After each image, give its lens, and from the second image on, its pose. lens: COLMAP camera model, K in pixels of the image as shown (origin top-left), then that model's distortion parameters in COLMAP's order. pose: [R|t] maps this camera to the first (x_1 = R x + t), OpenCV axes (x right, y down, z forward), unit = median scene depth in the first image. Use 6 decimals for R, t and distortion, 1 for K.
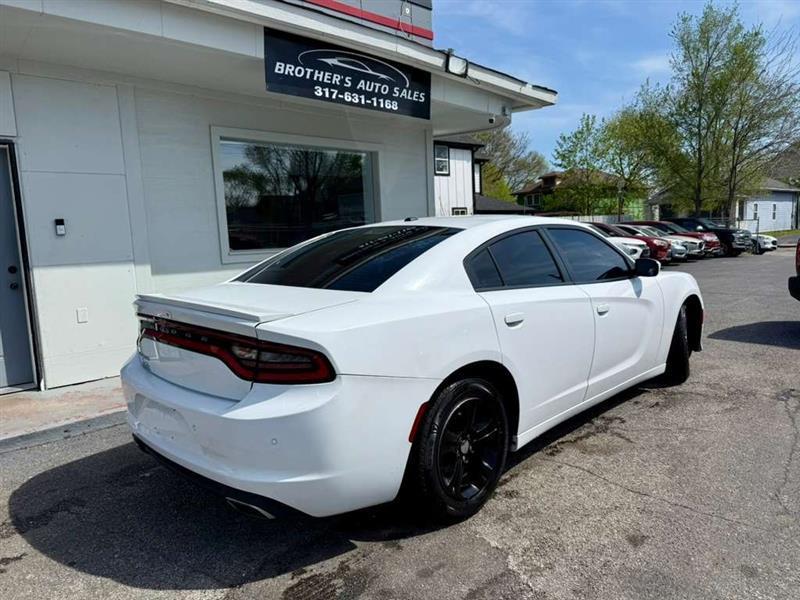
lens RADIAL K [[562.2, 0, 404.9], [0, 562.2, 295.5], [0, 0, 1]] dist [0.010790, -0.019978]
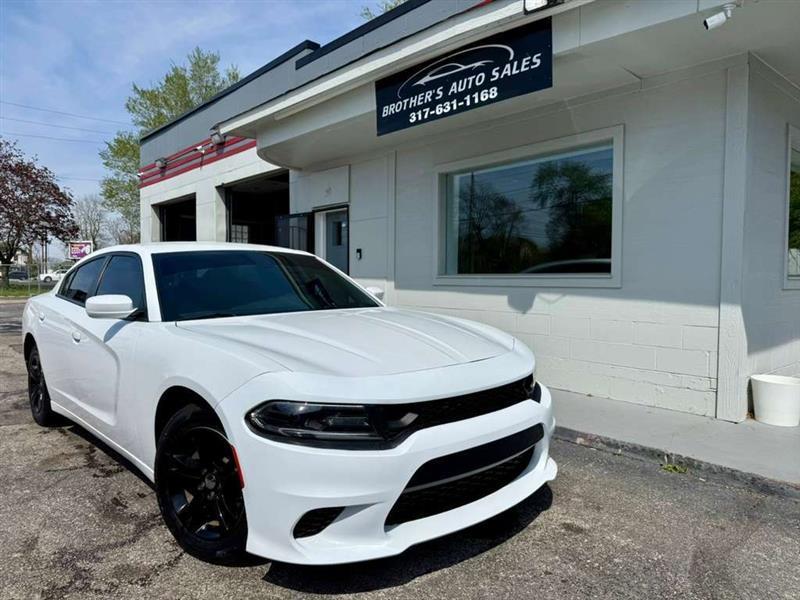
lens RADIAL K [[562.2, 0, 398.9], [0, 562.2, 302.6], [0, 0, 1]] dist [0.010790, -0.019978]
pose [[-0.042984, 0.086404, -0.995333, 0.846879], [-0.108079, 0.990005, 0.090609, -0.122437], [0.993213, 0.111469, -0.033216, 1.019820]]
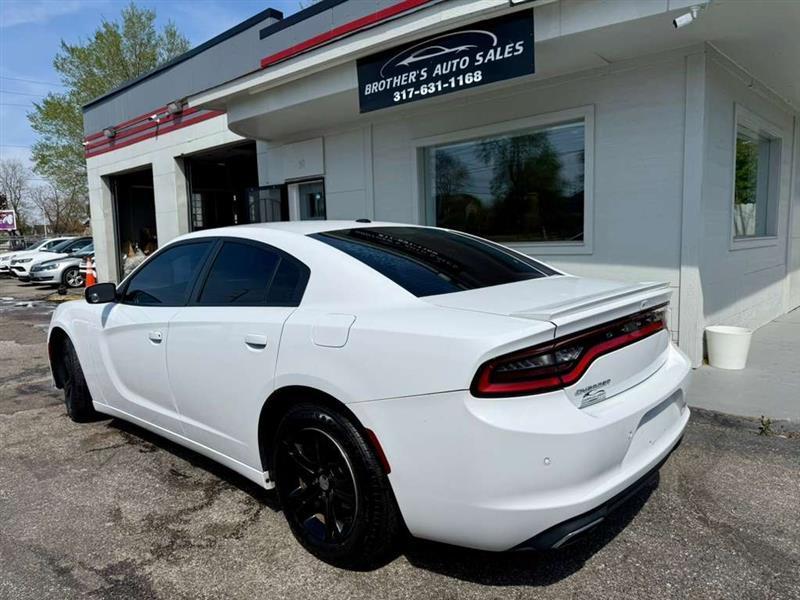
lens RADIAL K [[562.2, 0, 402.6], [0, 562.2, 301.4], [0, 0, 1]] dist [0.010790, -0.019978]
pose [[0.062401, 0.155004, -0.985941, 0.912555], [-0.079737, 0.985483, 0.149885, -0.142155], [0.994861, 0.069263, 0.073855, 0.936315]]
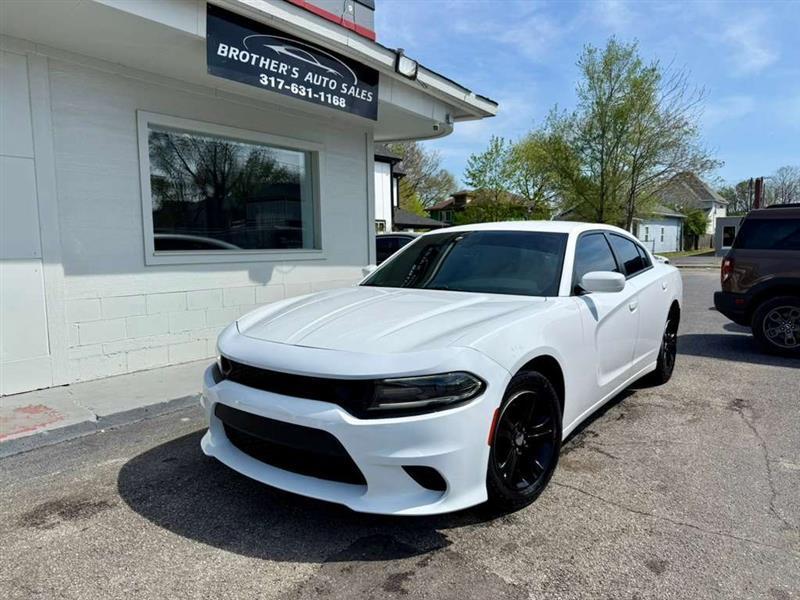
lens RADIAL K [[562.2, 0, 401.6], [0, 562.2, 298.0], [0, 0, 1]] dist [0.010790, -0.019978]
pose [[0.987946, 0.015564, 0.154015, -0.066185], [-0.012610, 0.999718, -0.020140, 0.008149], [-0.154285, 0.017955, 0.987863, 0.064026]]
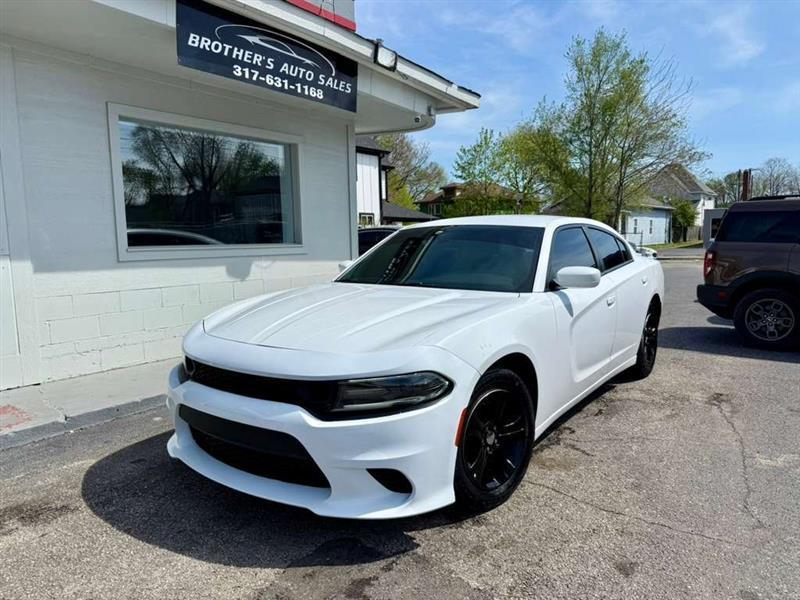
lens RADIAL K [[562.2, 0, 399.2], [0, 562.2, 299.5], [0, 0, 1]] dist [0.010790, -0.019978]
pose [[0.986022, 0.007749, 0.166432, -0.044941], [-0.006972, 0.999962, -0.005253, 0.004120], [-0.166467, 0.004019, 0.986039, 0.072939]]
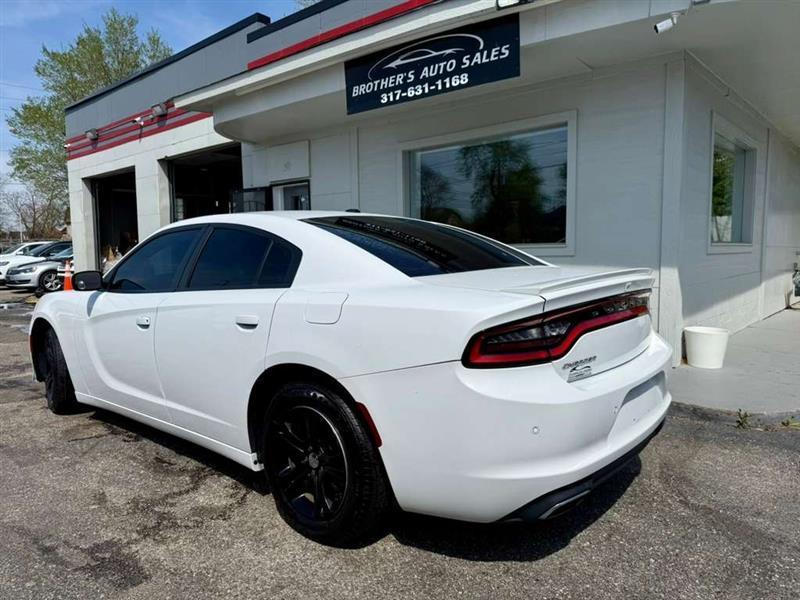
lens RADIAL K [[562.2, 0, 398.2], [0, 562.2, 301.5], [0, 0, 1]] dist [0.010790, -0.019978]
pose [[0.087788, 0.134562, -0.987009, 0.922787], [-0.095160, 0.987436, 0.126156, -0.118539], [0.991583, 0.082849, 0.099490, 0.929409]]
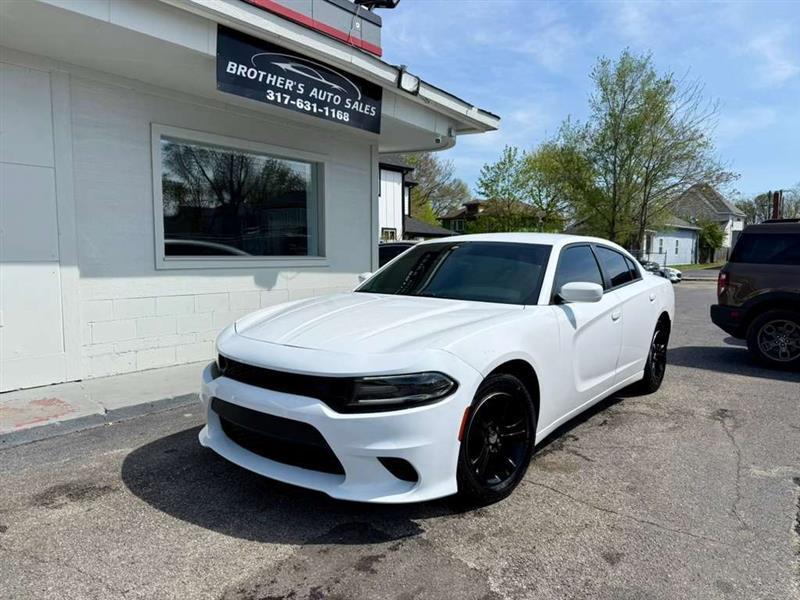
lens RADIAL K [[562.2, 0, 395.8], [0, 562.2, 297.7], [0, 0, 1]] dist [0.010790, -0.019978]
pose [[0.991843, 0.035481, 0.122425, -0.045048], [-0.031488, 0.998912, -0.034391, 0.010733], [-0.123512, 0.030256, 0.991882, 0.023534]]
